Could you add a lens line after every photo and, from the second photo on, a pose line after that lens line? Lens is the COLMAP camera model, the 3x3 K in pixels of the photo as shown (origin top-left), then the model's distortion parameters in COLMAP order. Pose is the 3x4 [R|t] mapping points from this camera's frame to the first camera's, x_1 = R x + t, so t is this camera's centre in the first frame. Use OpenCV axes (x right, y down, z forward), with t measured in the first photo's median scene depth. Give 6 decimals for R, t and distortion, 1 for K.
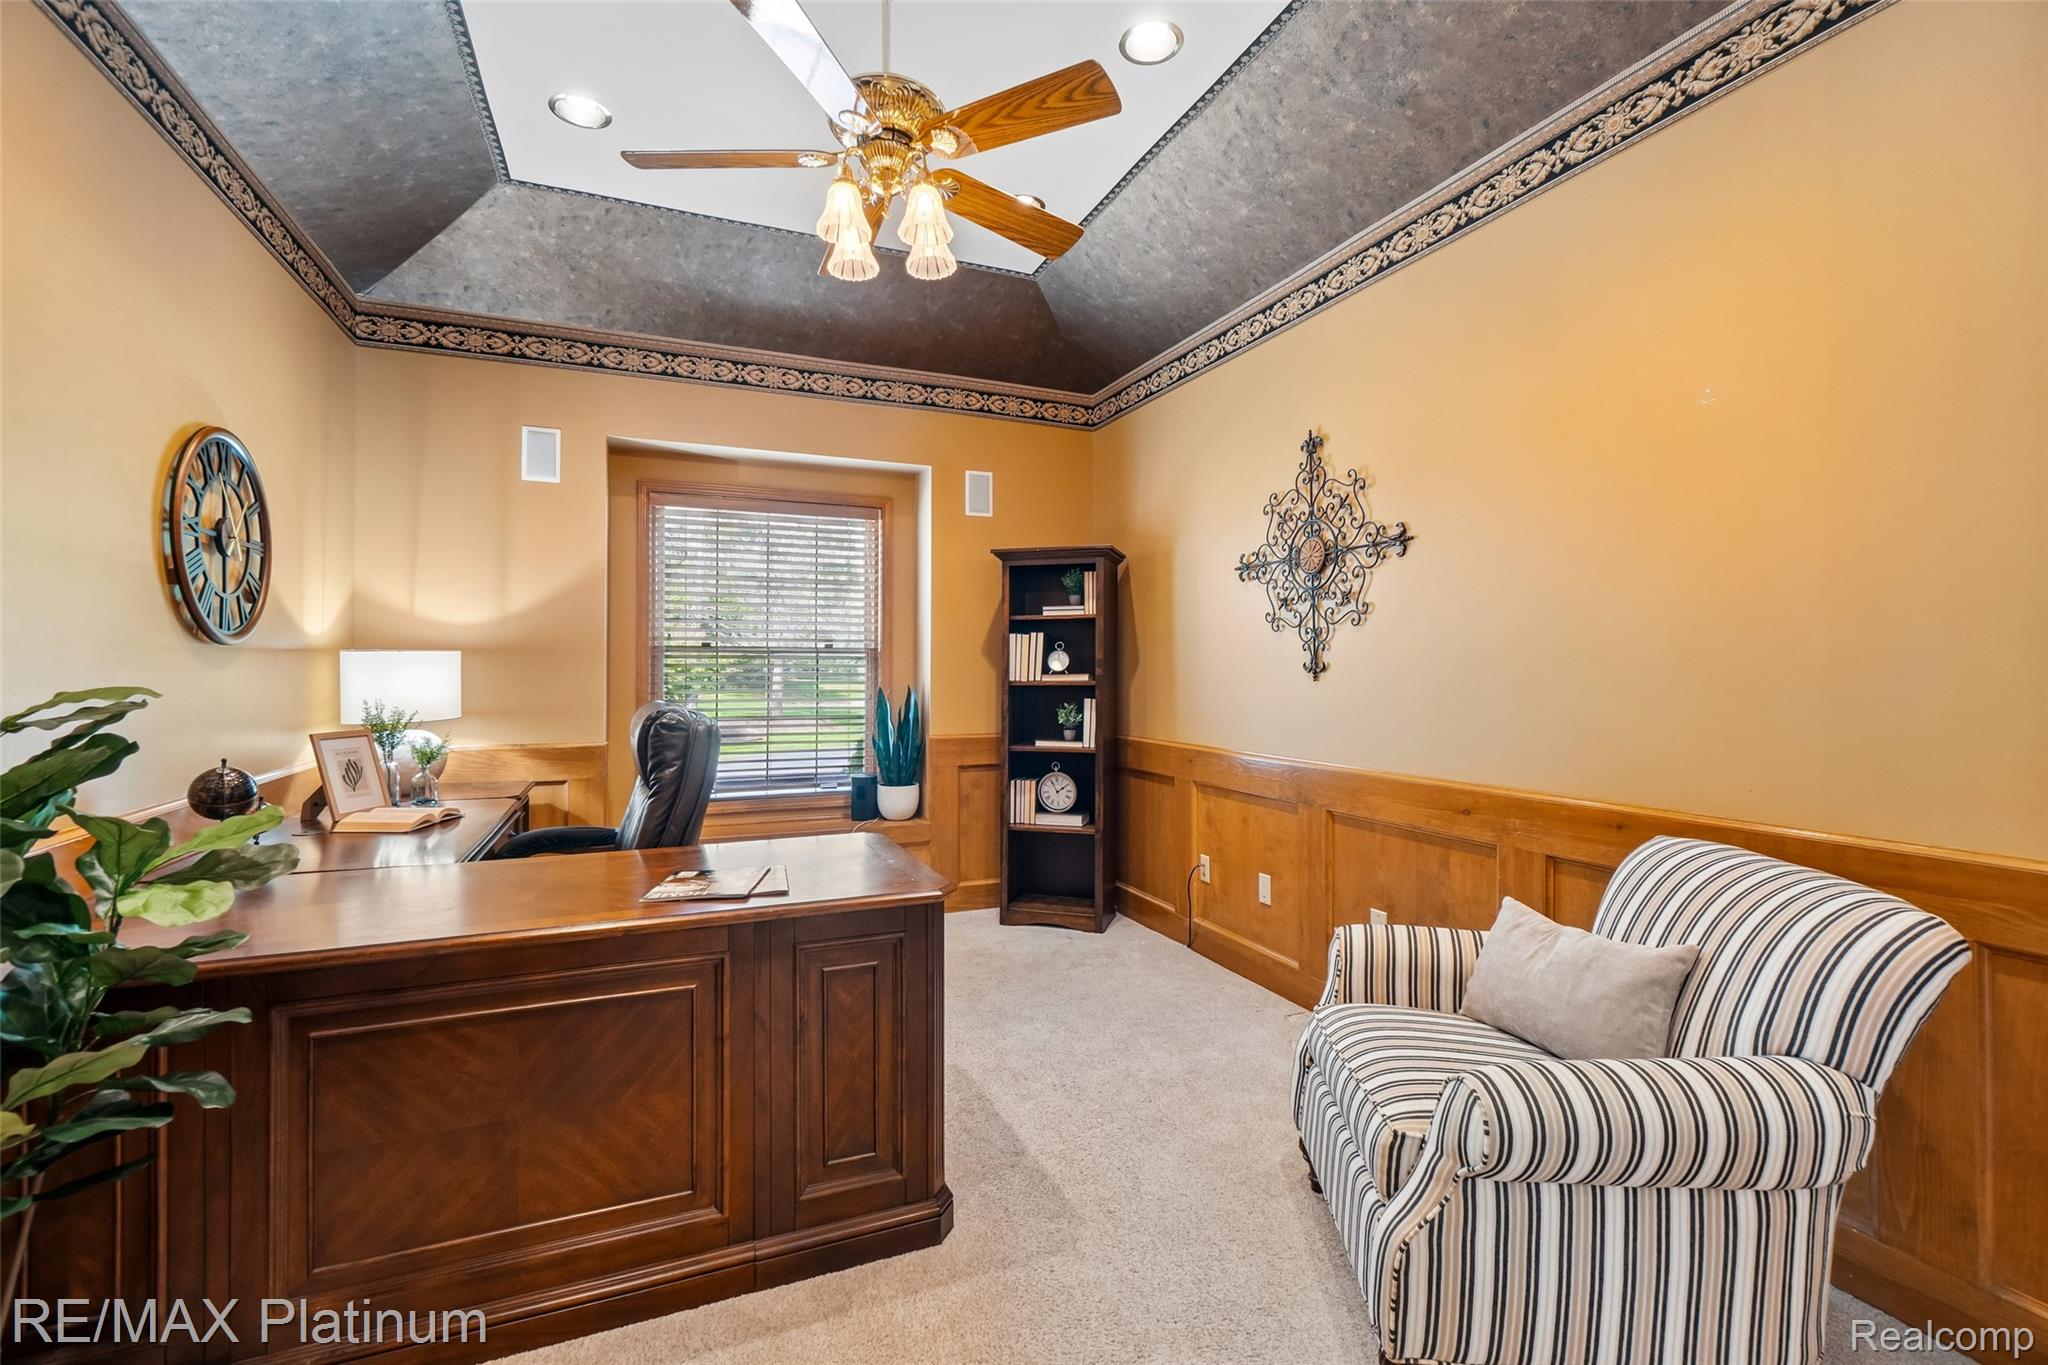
lens RADIAL K [[887.8, 0, 1026.2], [0, 887.8, 681.5], [0, 0, 1]] dist [-0.008214, 0.002998]
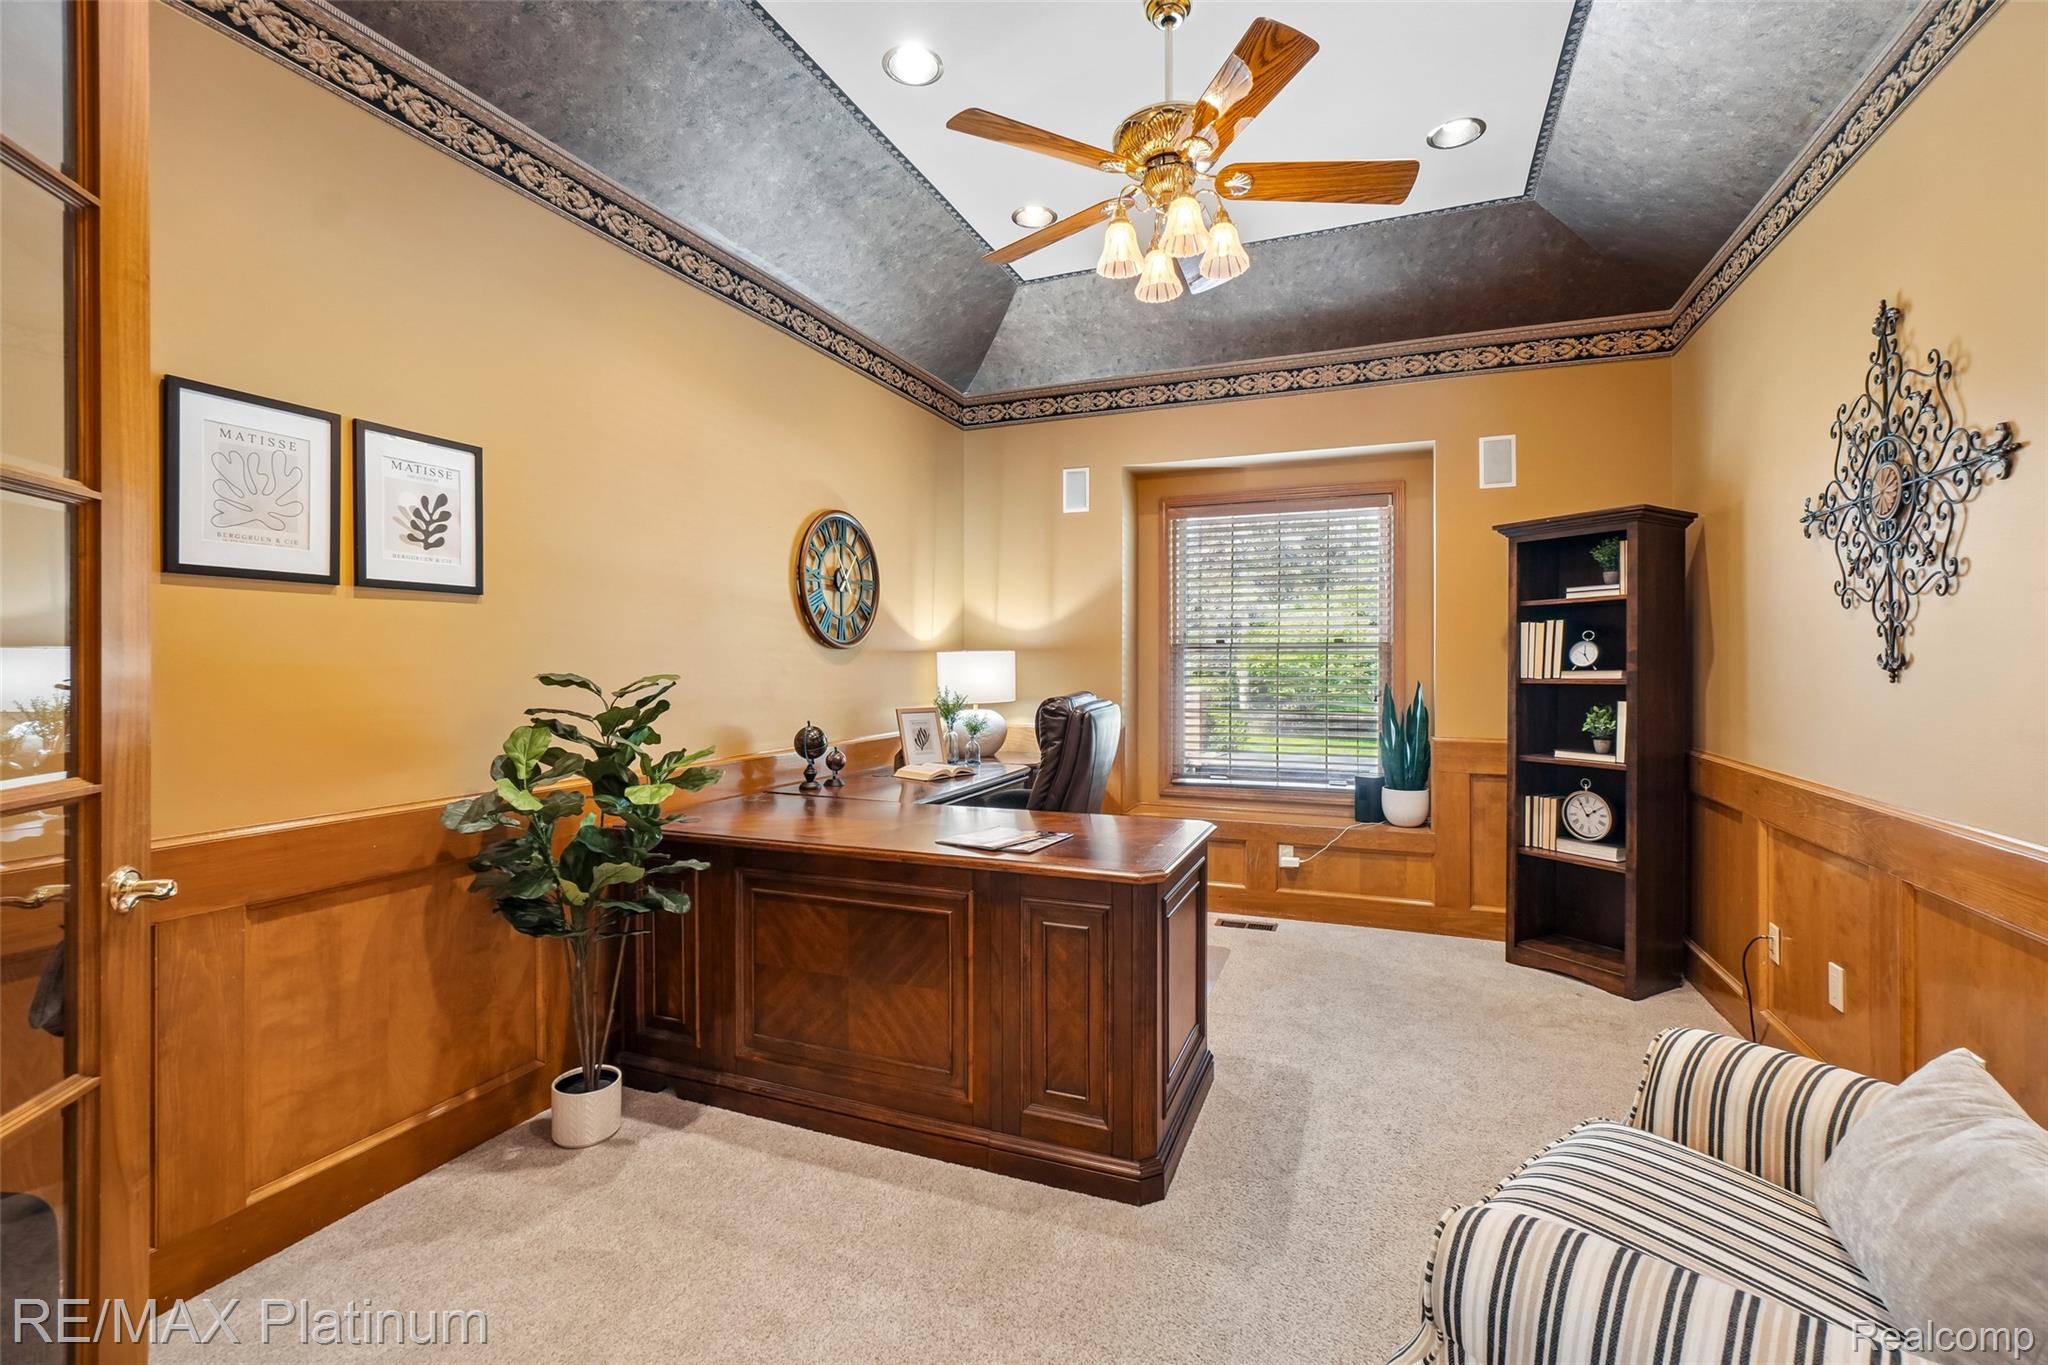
lens RADIAL K [[887.8, 0, 1036.9], [0, 887.8, 683.1], [0, 0, 1]] dist [-0.008214, 0.002998]
pose [[0.715506, 0.014324, -0.698460, 0.291161], [-0.008954, 0.999896, 0.011333, -0.001674], [0.698550, -0.001855, 0.715559, 0.082088]]
